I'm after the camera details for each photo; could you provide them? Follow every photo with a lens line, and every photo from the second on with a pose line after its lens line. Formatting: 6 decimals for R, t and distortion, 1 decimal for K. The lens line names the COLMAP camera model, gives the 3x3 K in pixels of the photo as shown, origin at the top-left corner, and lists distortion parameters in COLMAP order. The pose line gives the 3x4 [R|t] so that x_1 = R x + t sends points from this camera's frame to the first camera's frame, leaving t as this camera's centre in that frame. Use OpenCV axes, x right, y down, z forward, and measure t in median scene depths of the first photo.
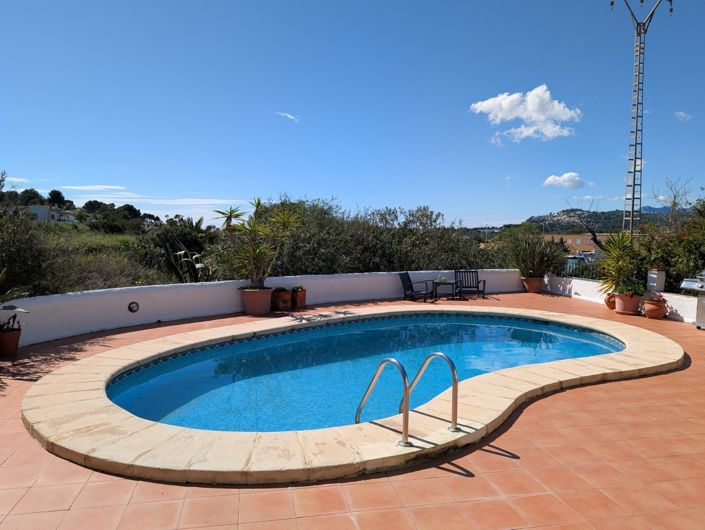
lens RADIAL K [[507.9, 0, 350.9], [0, 507.9, 267.8], [0, 0, 1]] dist [0.018353, -0.009247]
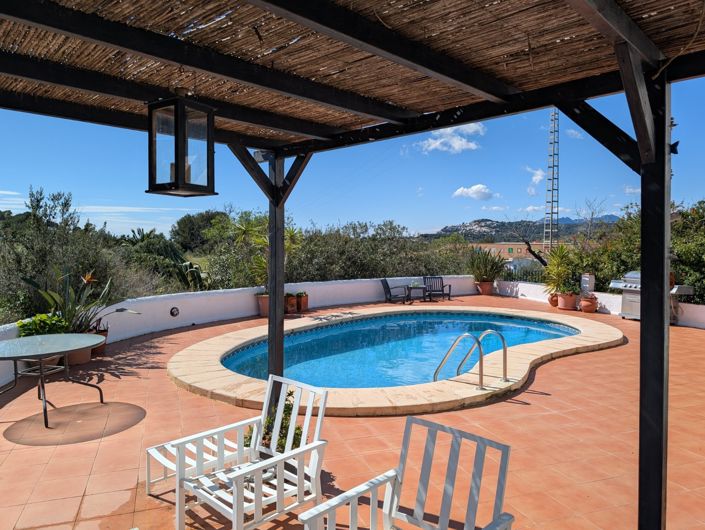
lens RADIAL K [[507.9, 0, 350.9], [0, 507.9, 267.8], [0, 0, 1]] dist [0.018353, -0.009247]
pose [[0.987954, -0.009699, 0.154445, -0.168590], [0.012443, 0.999781, -0.016809, 0.002572], [-0.154248, 0.018528, 0.987858, -0.146515]]
